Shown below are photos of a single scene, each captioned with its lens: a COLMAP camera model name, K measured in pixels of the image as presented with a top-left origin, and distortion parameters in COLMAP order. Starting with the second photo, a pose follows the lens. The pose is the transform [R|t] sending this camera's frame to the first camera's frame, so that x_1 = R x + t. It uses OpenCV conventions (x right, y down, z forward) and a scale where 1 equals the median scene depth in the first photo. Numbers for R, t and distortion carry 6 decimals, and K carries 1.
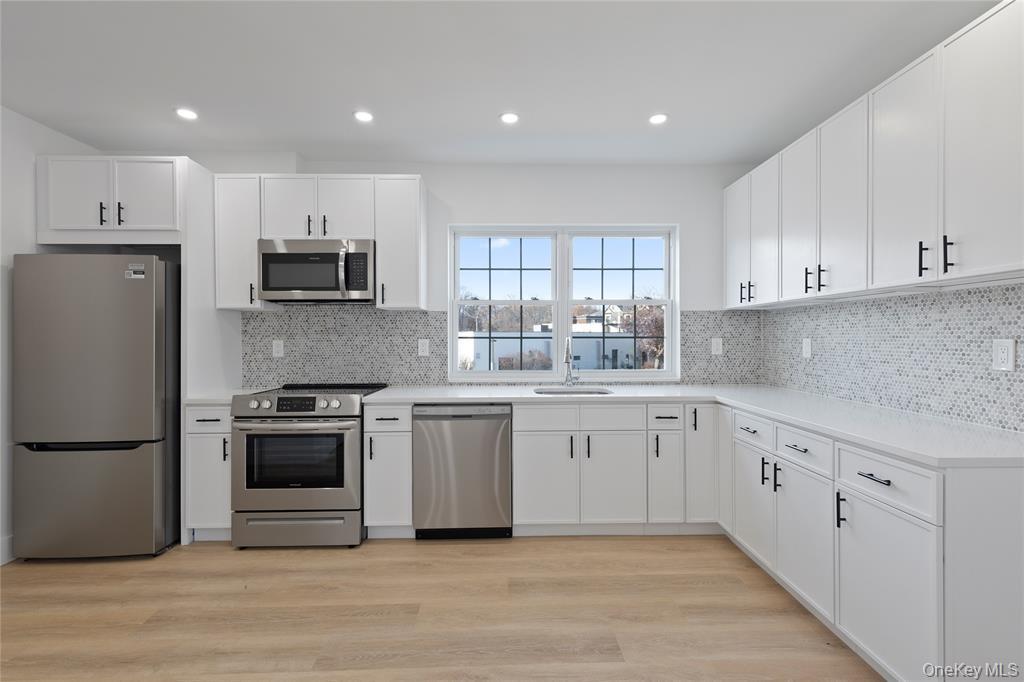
lens RADIAL K [[471.1, 0, 520.7], [0, 471.1, 336.4], [0, 0, 1]] dist [0.004990, 0.000365]
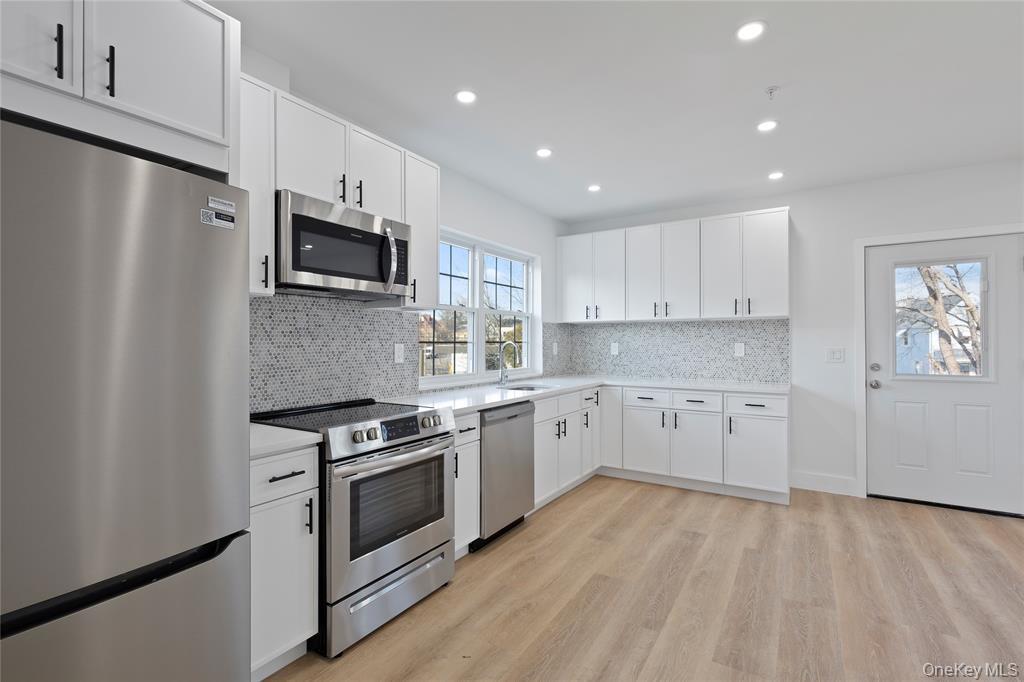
lens RADIAL K [[466.5, 0, 512.0], [0, 466.5, 341.0], [0, 0, 1]] dist [0.000419, -0.000131]
pose [[0.558910, 0.003641, 0.829221, -0.982212], [-0.001843, 0.999993, -0.003148, 0.003700], [-0.829226, 0.000231, 0.558913, 0.412281]]
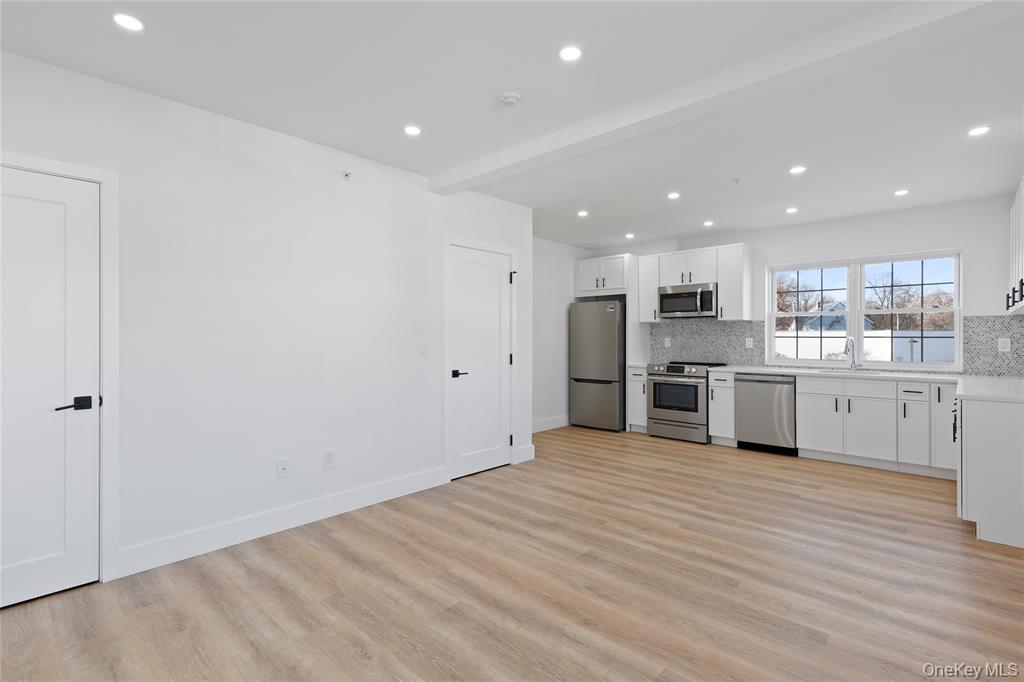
lens RADIAL K [[482.6, 0, 515.9], [0, 482.6, 336.1], [0, 0, 1]] dist [0.000758, -0.000161]
pose [[0.708303, 0.002169, -0.705906, 0.495537], [-0.001288, 0.999998, 0.001780, -0.002107], [0.705908, -0.000351, 0.708304, -0.940364]]
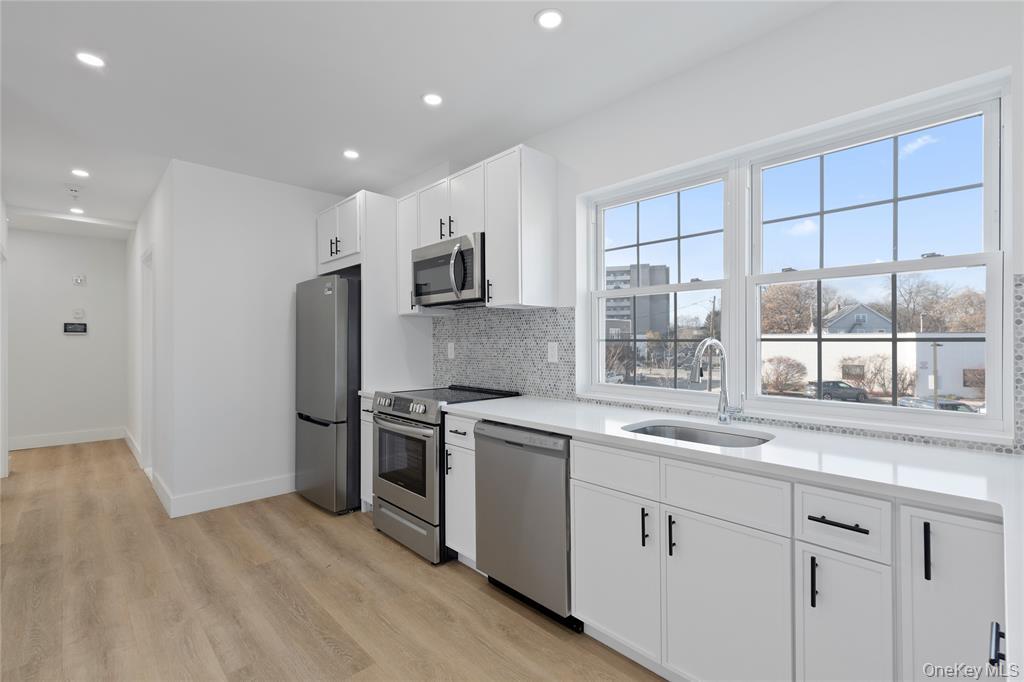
lens RADIAL K [[463.7, 0, 515.5], [0, 463.7, 339.4], [0, 0, 1]] dist [0.005035, 0.000211]
pose [[0.668992, -0.002072, -0.743267, 0.429821], [0.002217, 0.999997, -0.000793, 0.001973], [0.743266, -0.001117, 0.668995, 0.494561]]
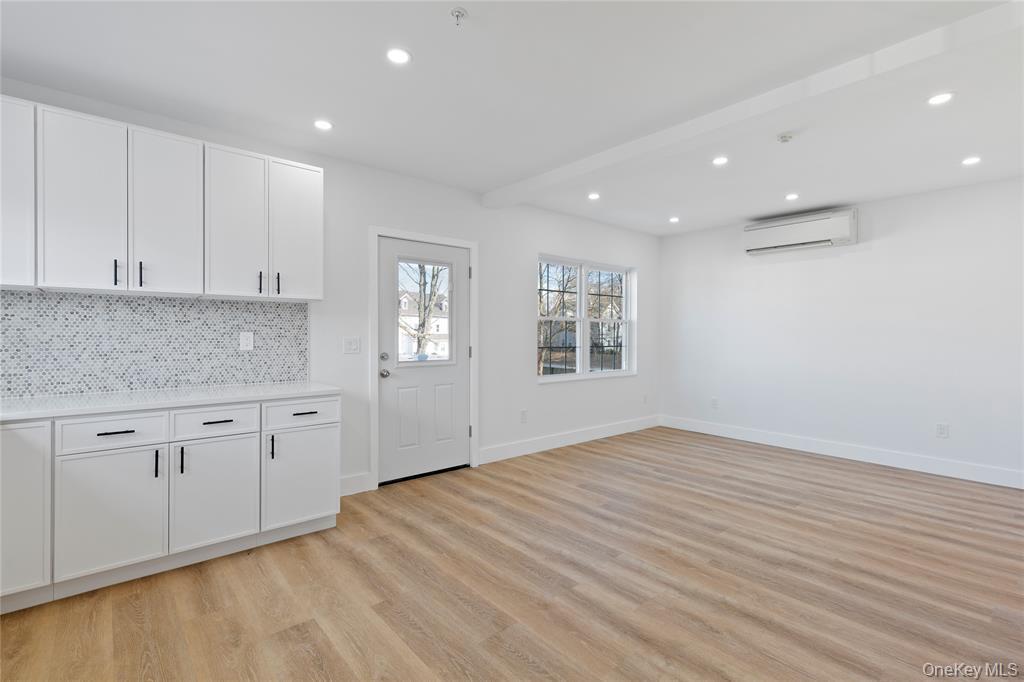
lens RADIAL K [[471.1, 0, 520.7], [0, 471.1, 336.4], [0, 0, 1]] dist [0.004990, 0.000365]
pose [[-0.633739, -0.007926, 0.773507, -0.608753], [-0.005930, 0.999968, 0.005387, 0.004242], [-0.773525, -0.001173, -0.633765, 0.845466]]
